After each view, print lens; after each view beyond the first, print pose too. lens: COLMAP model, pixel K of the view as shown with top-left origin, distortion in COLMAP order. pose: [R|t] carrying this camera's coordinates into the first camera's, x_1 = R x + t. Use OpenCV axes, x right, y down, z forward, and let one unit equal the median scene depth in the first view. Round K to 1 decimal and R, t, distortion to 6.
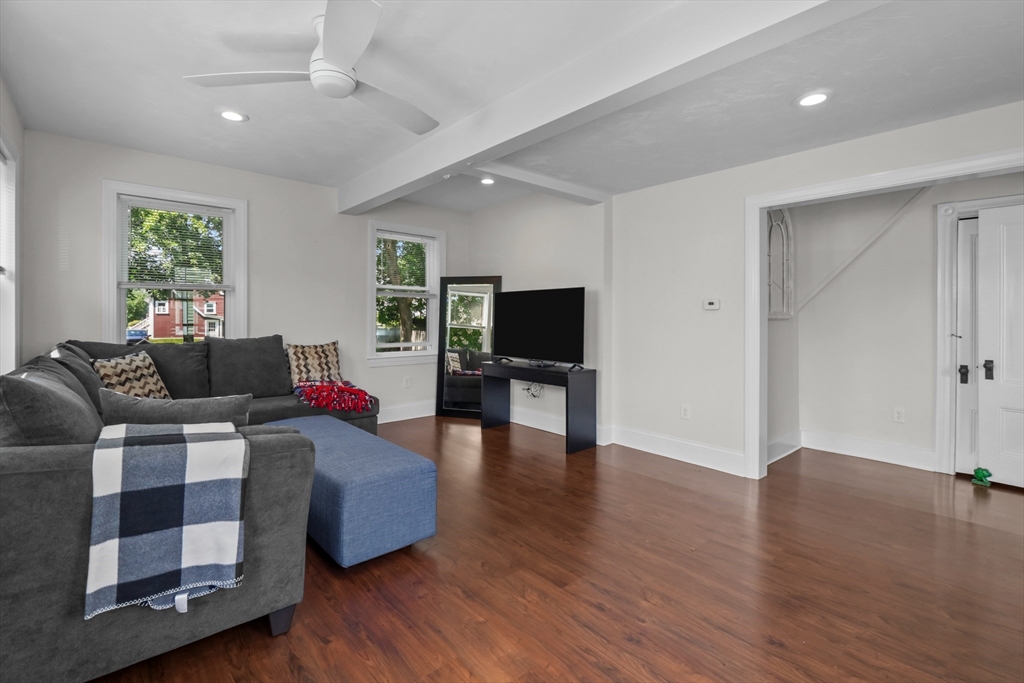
lens RADIAL K [[452.9, 0, 508.9], [0, 452.9, 333.4], [0, 0, 1]] dist [0.000369, 0.000040]
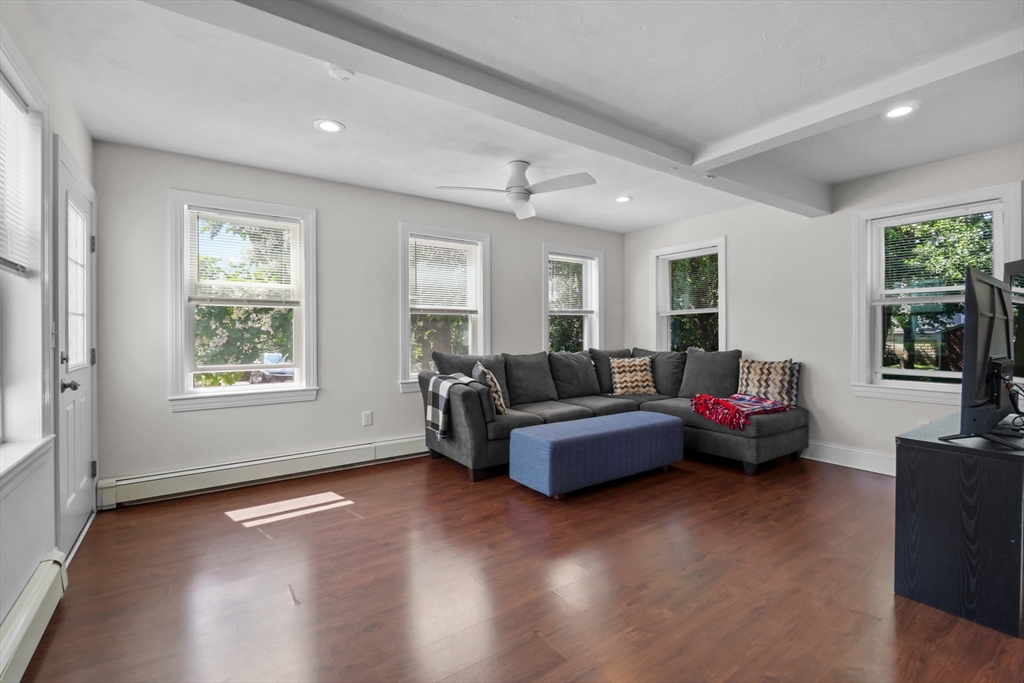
lens RADIAL K [[452.9, 0, 508.9], [0, 452.9, 333.4], [0, 0, 1]] dist [0.000369, 0.000040]
pose [[-0.111829, -0.001189, -0.993727, 0.663103], [-0.030682, 0.999527, 0.002257, -0.021852], [0.993254, 0.030742, -0.111813, 0.566659]]
